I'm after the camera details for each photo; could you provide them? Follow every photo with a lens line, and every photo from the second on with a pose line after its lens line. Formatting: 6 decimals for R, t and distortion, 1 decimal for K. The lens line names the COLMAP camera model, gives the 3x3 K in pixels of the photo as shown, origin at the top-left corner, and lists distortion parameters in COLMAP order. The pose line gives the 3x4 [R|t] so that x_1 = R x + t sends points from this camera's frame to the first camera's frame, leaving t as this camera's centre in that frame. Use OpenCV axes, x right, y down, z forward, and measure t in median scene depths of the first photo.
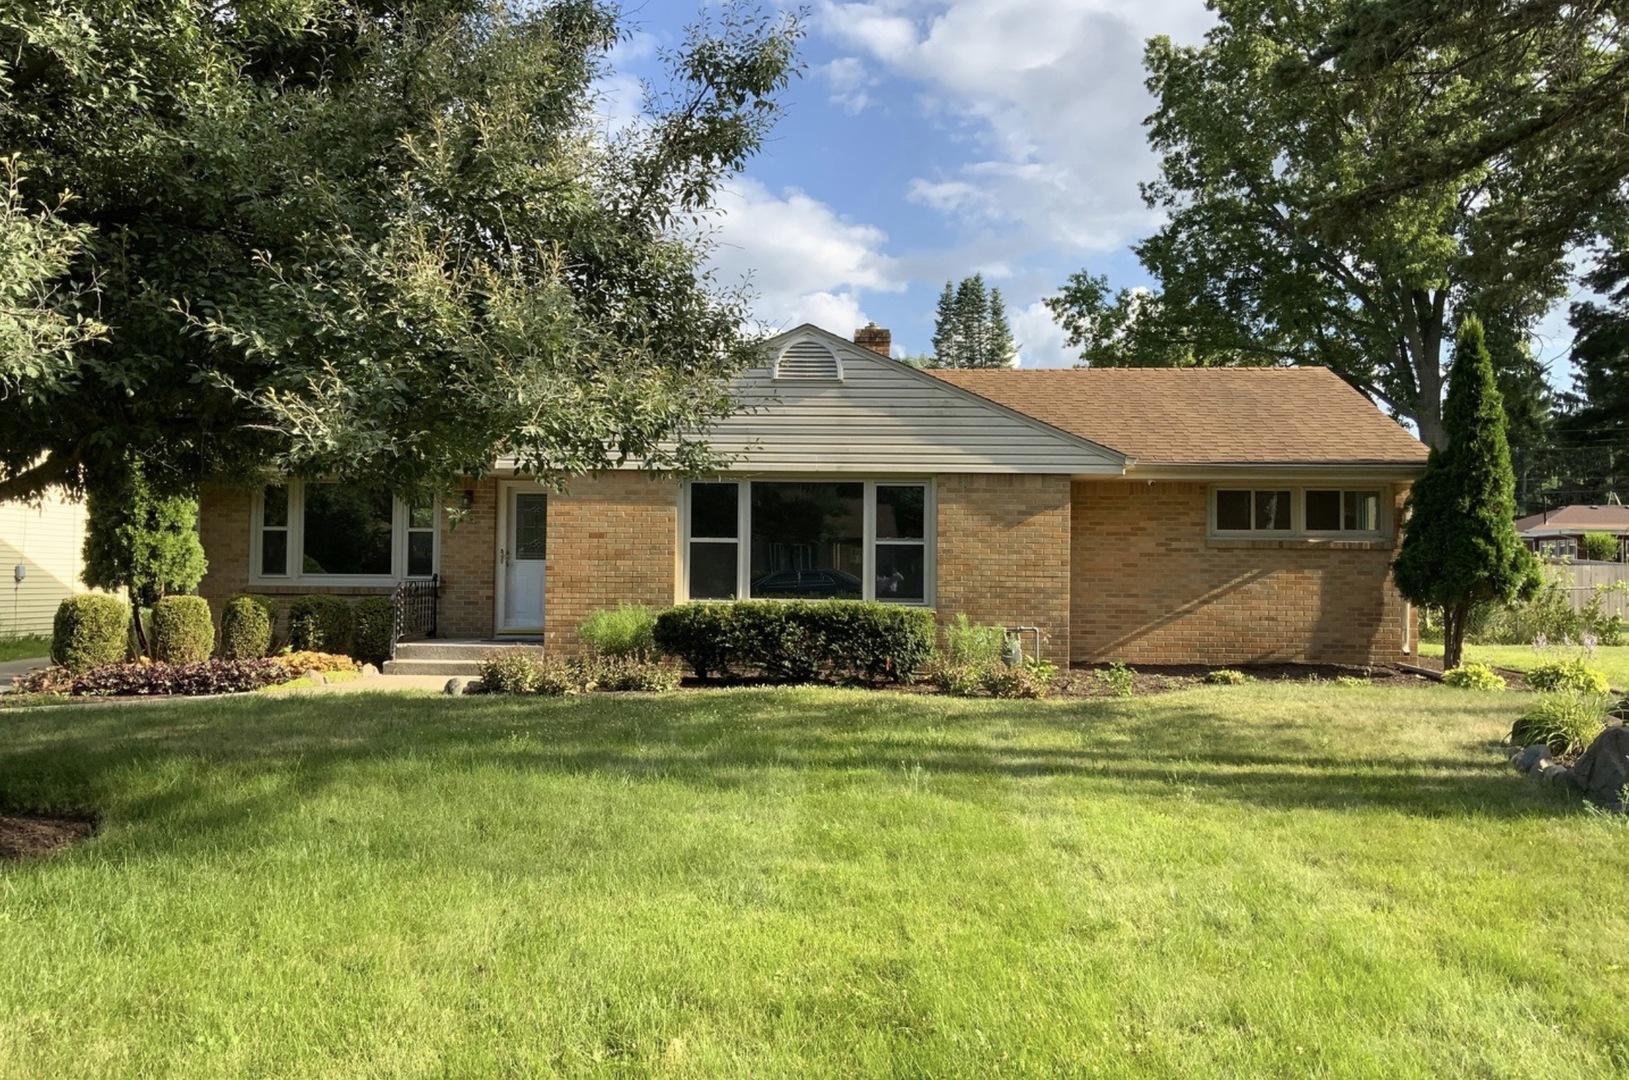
lens RADIAL K [[1360.7, 0, 826.0], [0, 1360.7, 528.5], [0, 0, 1]] dist [0.106201, -0.233817]
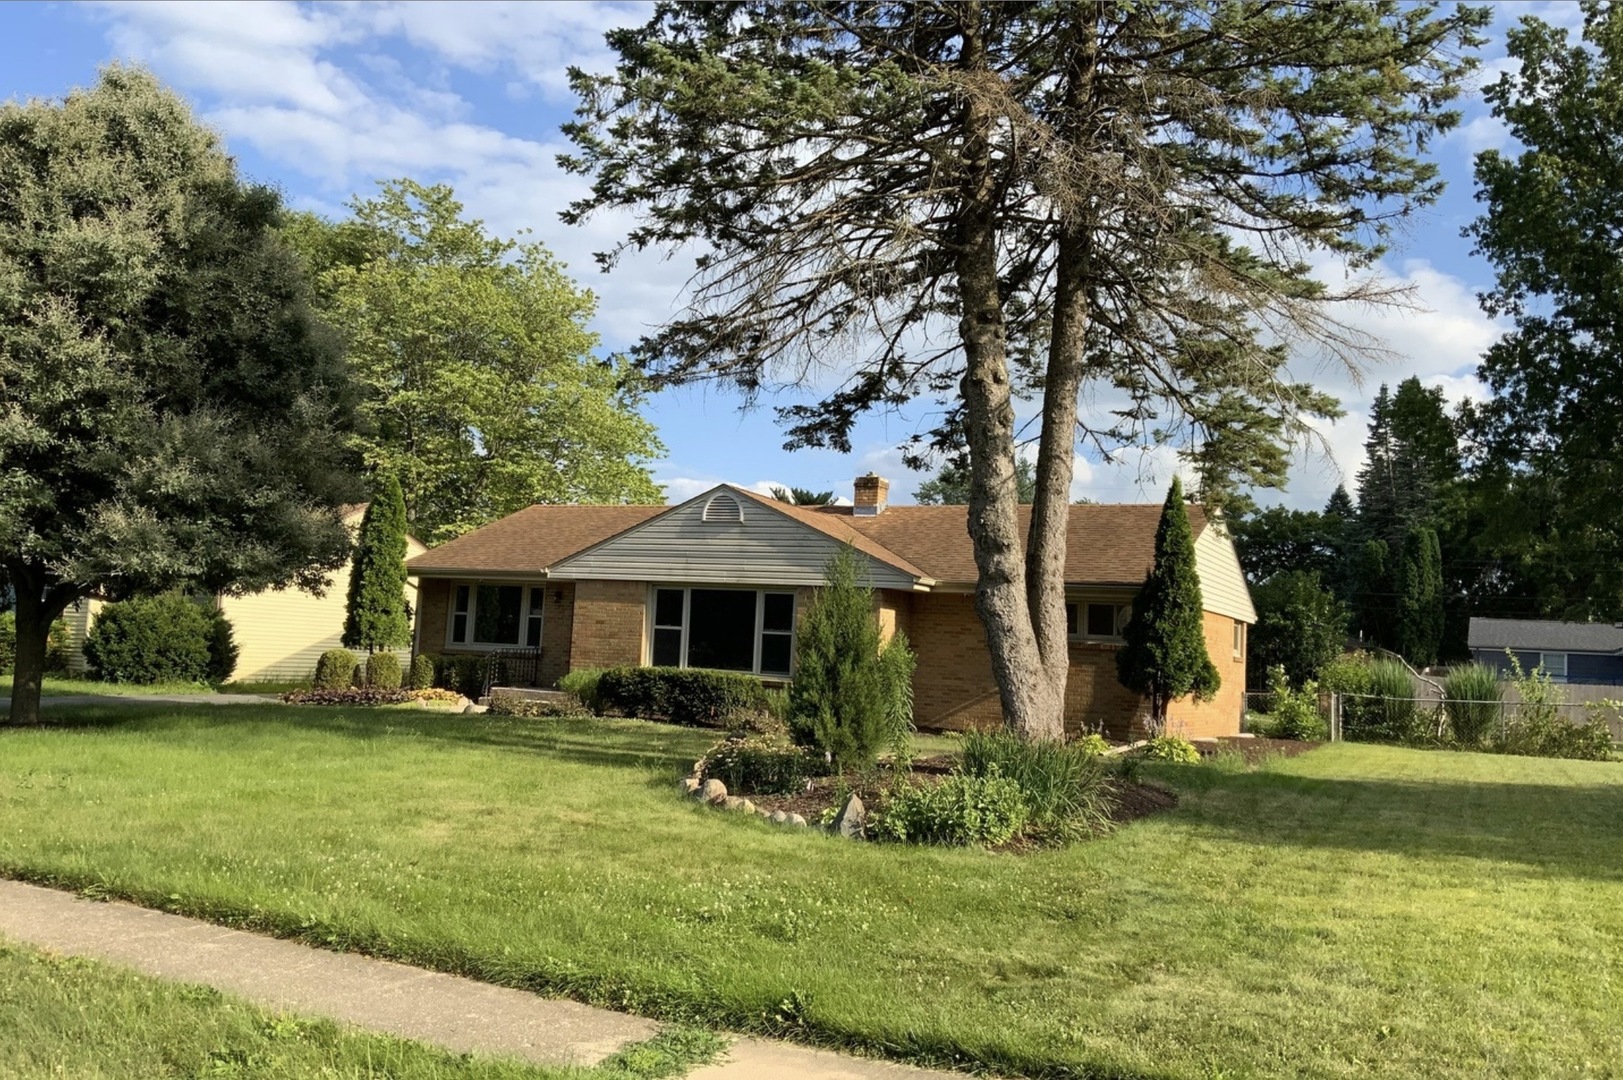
lens RADIAL K [[1360.6, 0, 814.7], [0, 1360.6, 532.6], [0, 0, 1]] dist [0.112042, -0.241498]
pose [[0.918798, 0.002588, -0.394720, 0.656581], [-0.030243, 0.997501, -0.063856, -0.004690], [0.393569, 0.070608, 0.916580, -0.318779]]
